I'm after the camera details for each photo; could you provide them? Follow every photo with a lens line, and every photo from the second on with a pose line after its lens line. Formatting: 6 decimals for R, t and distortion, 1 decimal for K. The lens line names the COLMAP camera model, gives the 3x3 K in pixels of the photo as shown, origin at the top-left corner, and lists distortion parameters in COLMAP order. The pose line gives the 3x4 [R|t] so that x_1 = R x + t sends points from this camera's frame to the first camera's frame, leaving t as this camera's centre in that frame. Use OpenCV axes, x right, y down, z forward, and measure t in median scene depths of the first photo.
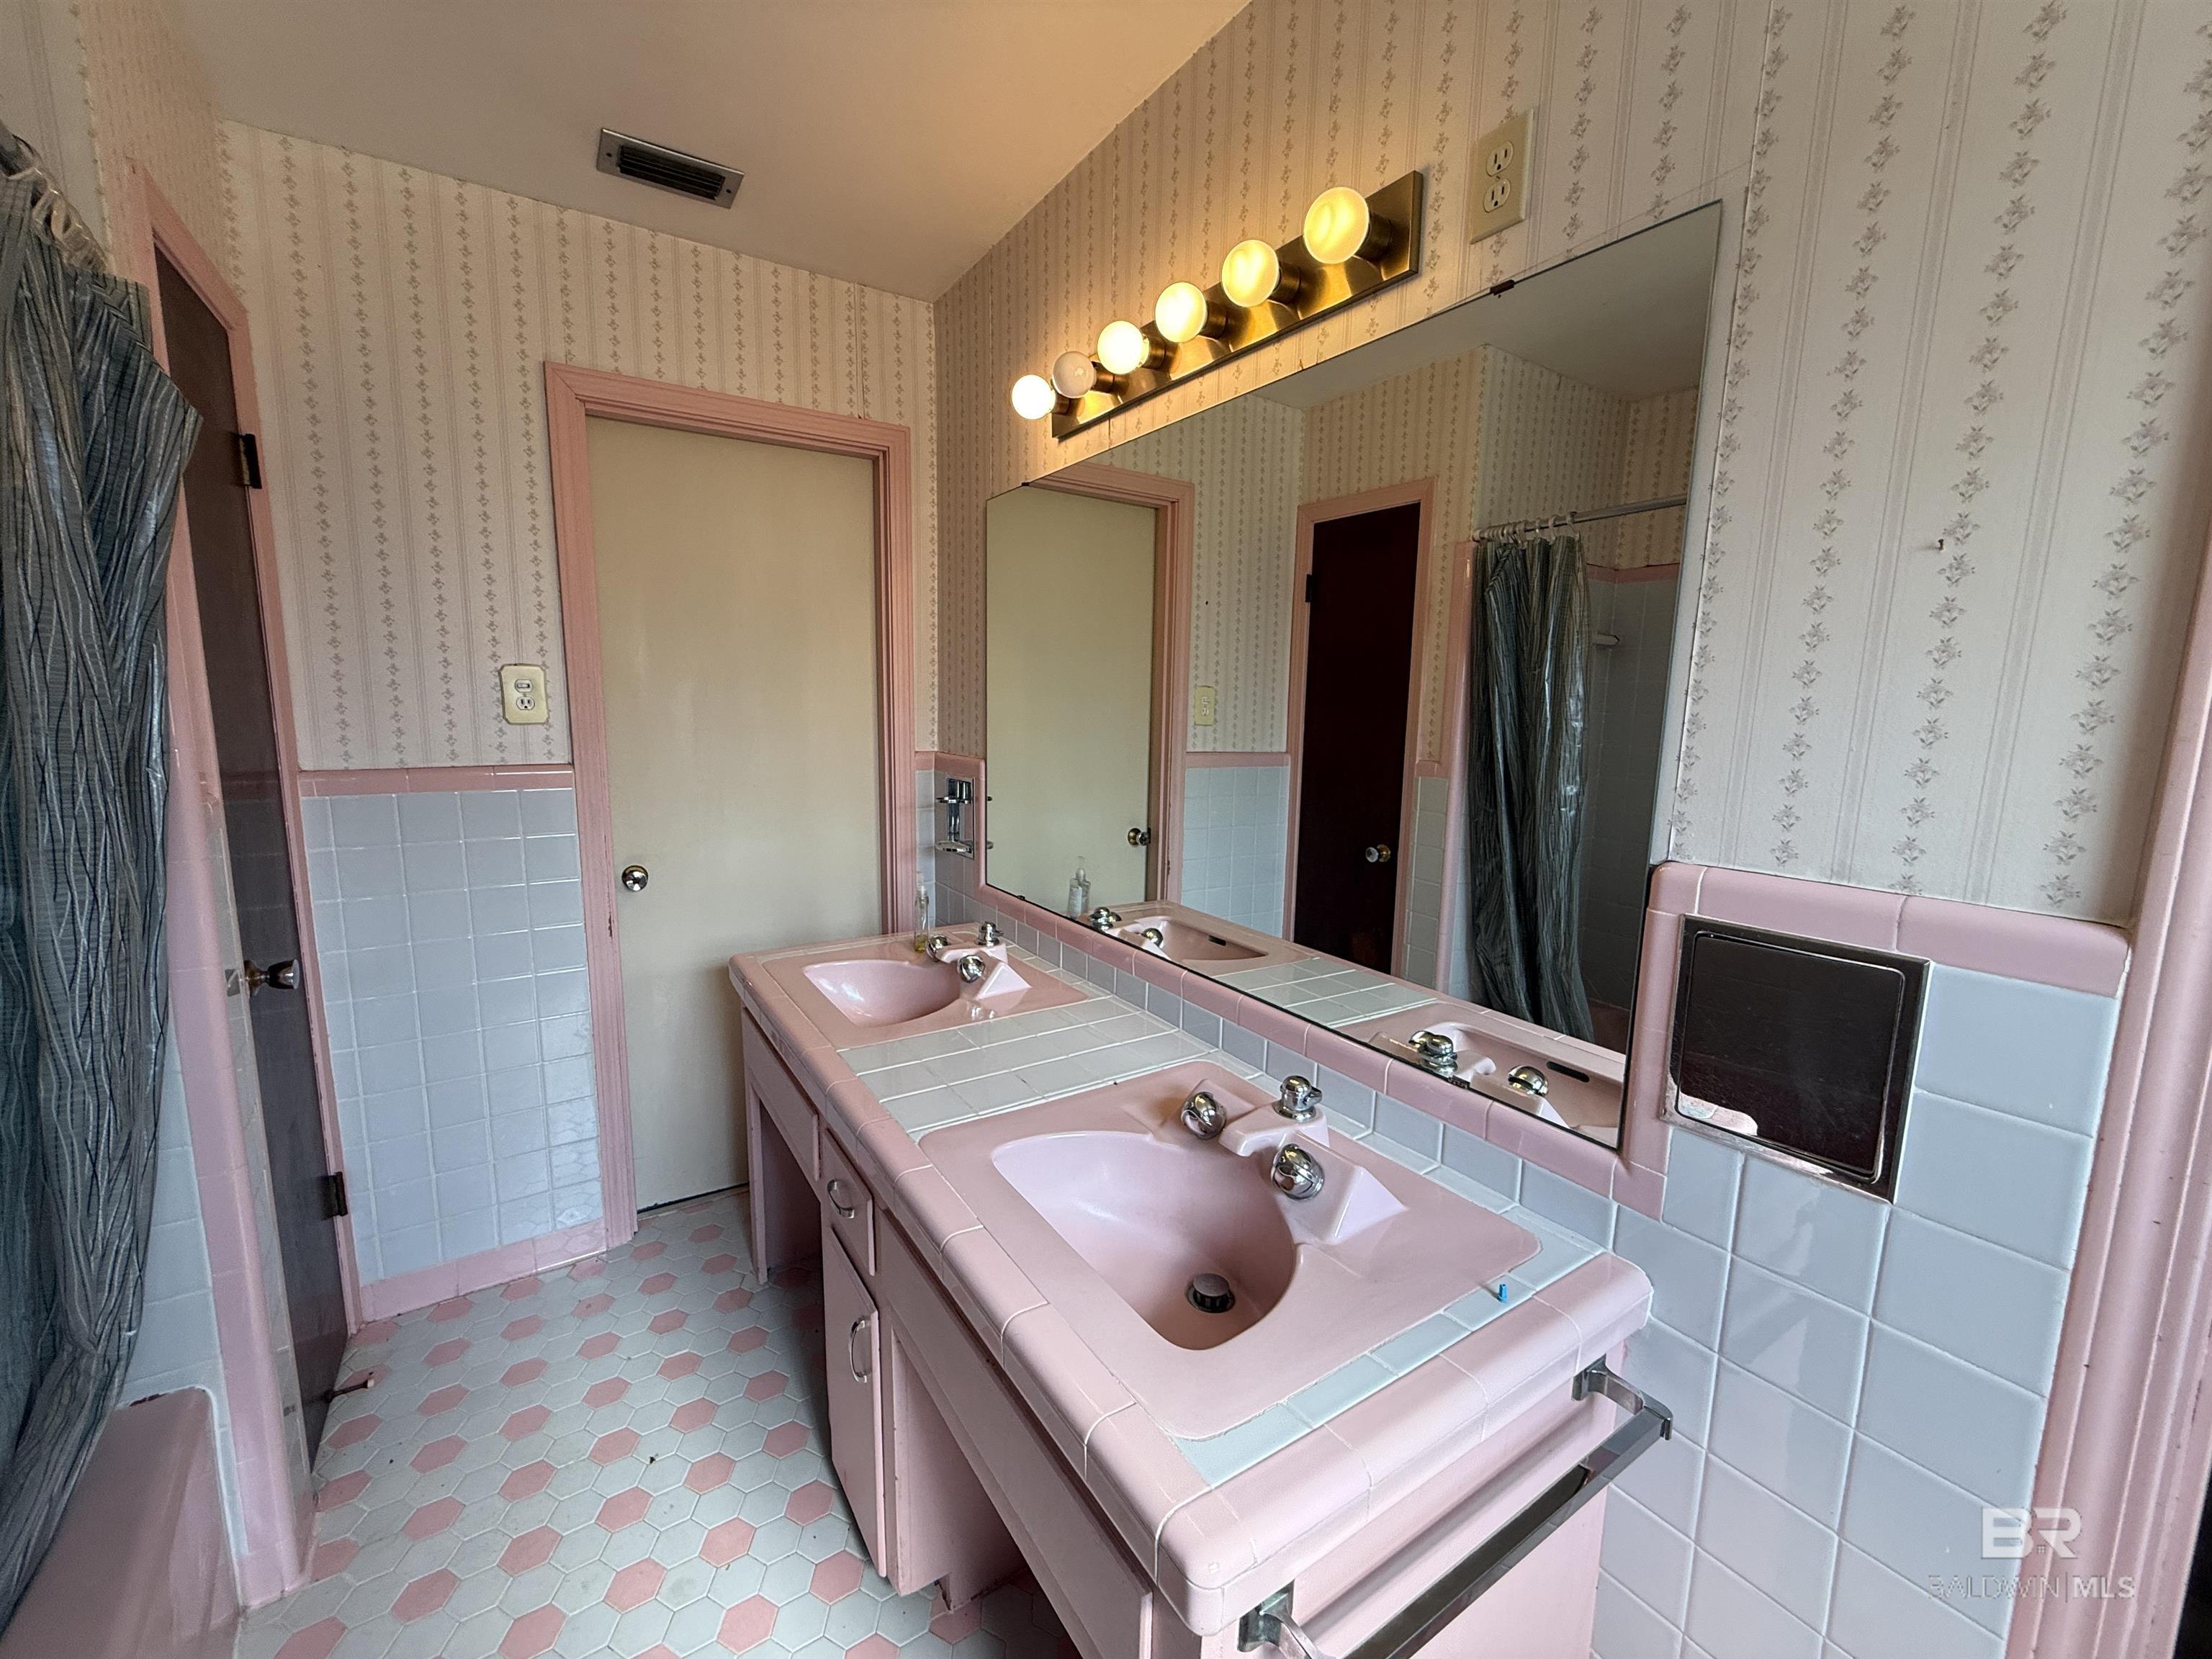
lens RADIAL K [[880.5, 0, 1098.5], [0, 880.5, 826.4], [0, 0, 1]] dist [0.000750, -0.000372]
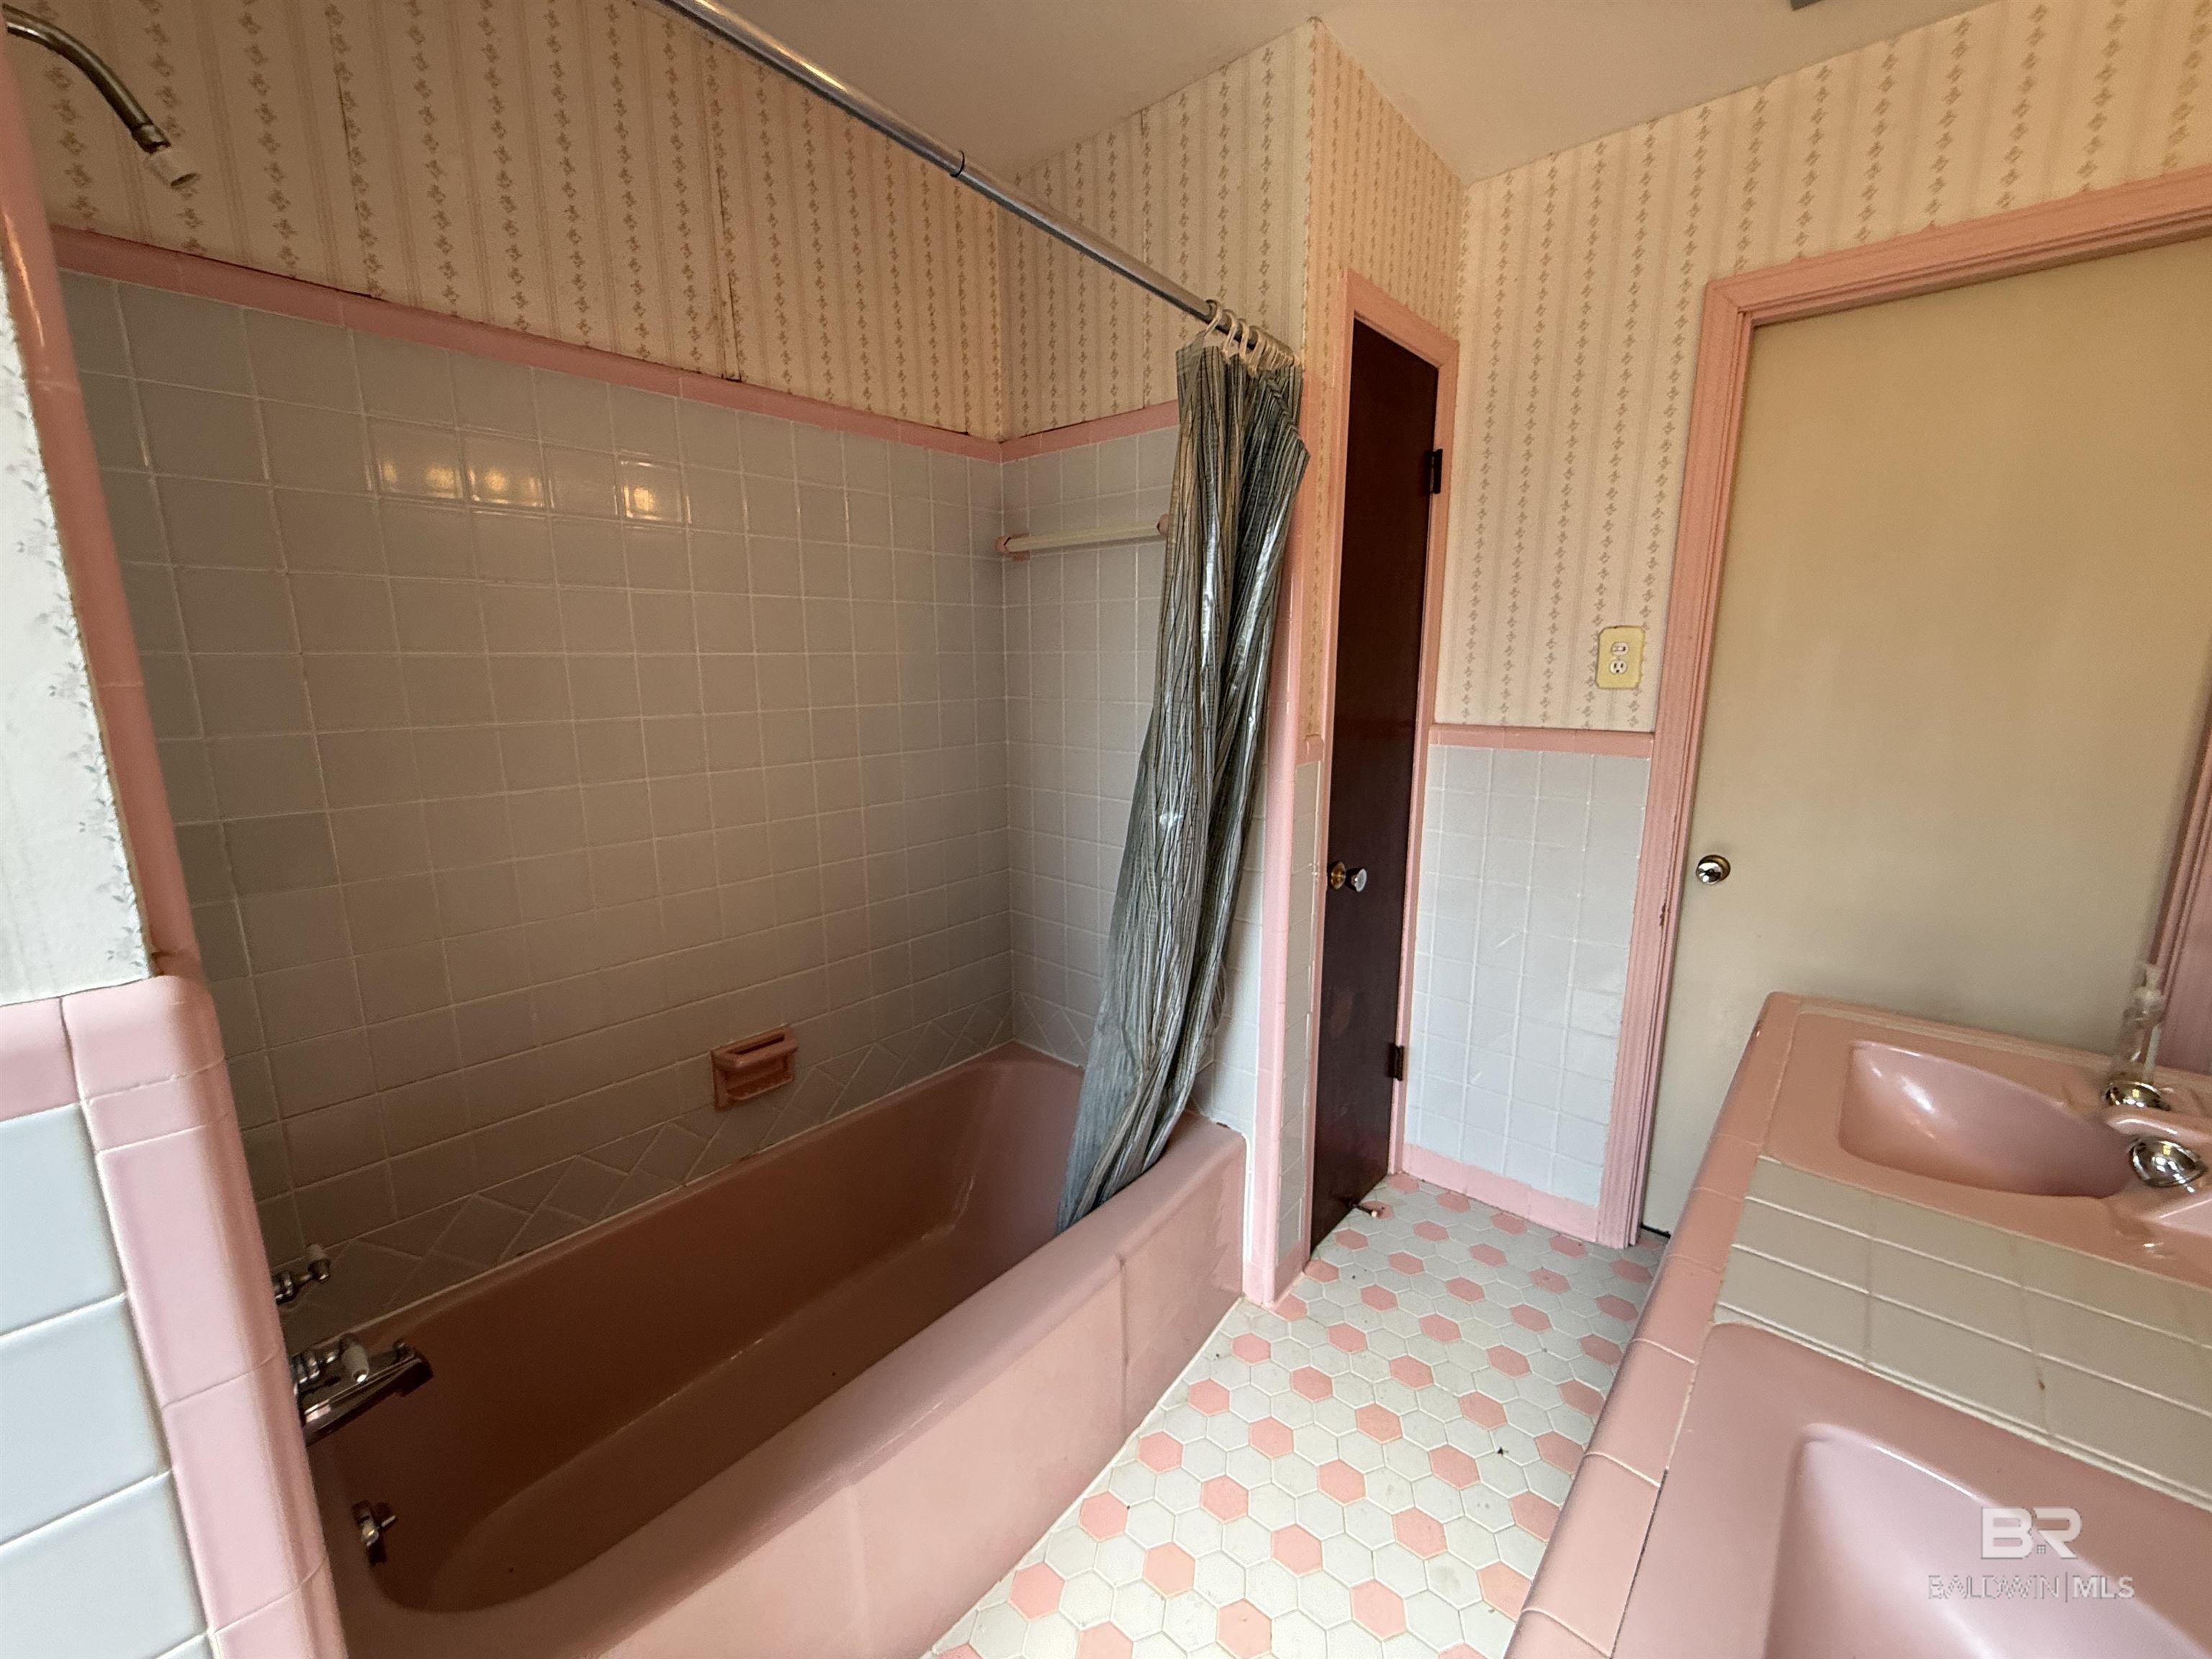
lens RADIAL K [[880.5, 0, 1098.5], [0, 880.5, 826.4], [0, 0, 1]] dist [0.000750, -0.000372]
pose [[0.260066, 0.165893, -0.951233, 0.159133], [-0.129381, 0.982234, 0.135927, -0.027135], [0.956884, 0.087721, 0.276910, 0.211897]]
